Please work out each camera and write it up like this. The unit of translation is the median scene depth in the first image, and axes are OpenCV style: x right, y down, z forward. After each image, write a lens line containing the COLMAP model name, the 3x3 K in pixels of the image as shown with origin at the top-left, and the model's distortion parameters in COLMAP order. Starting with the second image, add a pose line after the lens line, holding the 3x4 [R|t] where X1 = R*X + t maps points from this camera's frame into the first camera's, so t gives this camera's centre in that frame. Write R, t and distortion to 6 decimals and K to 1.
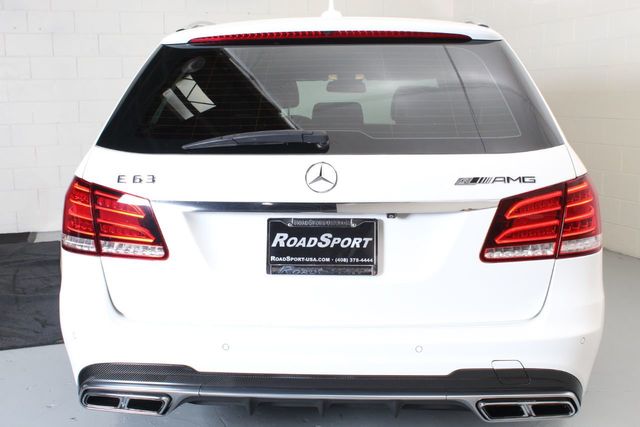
lens RADIAL K [[713.0, 0, 320.0], [0, 713.0, 213.5], [0, 0, 1]] dist [-0.105652, 0.139104]
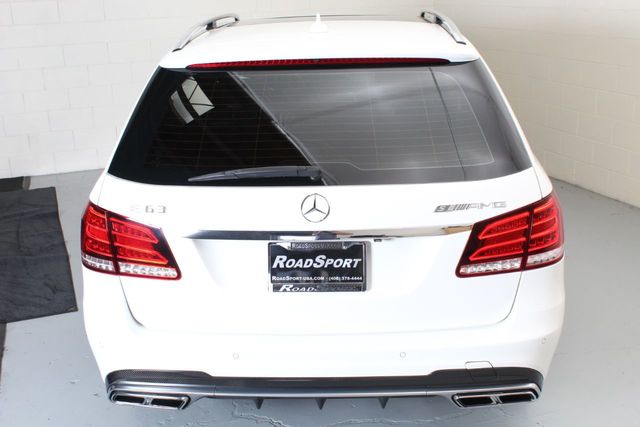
lens RADIAL K [[713.0, 0, 320.0], [0, 713.0, 213.5], [0, 0, 1]] dist [-0.105652, 0.139104]
pose [[0.999445, -0.025112, 0.021888, -0.015050], [0.021713, 0.989390, 0.143656, -0.198366], [-0.025263, -0.143101, 0.989386, -0.108099]]
